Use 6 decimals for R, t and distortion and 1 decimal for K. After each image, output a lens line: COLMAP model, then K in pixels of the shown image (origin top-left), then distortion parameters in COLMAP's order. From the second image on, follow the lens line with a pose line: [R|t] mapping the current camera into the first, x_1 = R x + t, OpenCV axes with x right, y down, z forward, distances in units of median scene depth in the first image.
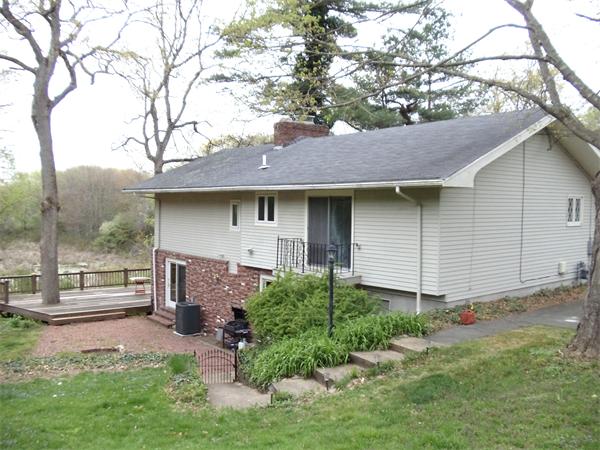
lens RADIAL K [[540.1, 0, 273.5], [0, 540.1, 213.4], [0, 0, 1]] dist [-0.149249, 0.185997]
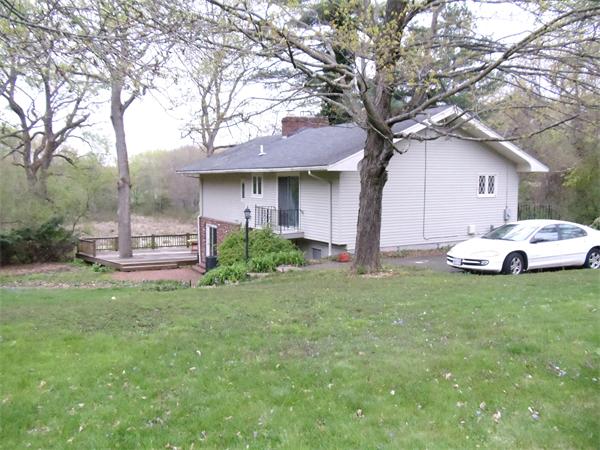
lens RADIAL K [[526.3, 0, 266.6], [0, 526.3, 225.7], [0, 0, 1]] dist [-0.132092, 0.187143]
pose [[0.978917, 0.005675, -0.204178, 0.222333], [0.008816, 0.997509, 0.069993, -0.000112], [0.204067, -0.070317, 0.976428, -0.242532]]
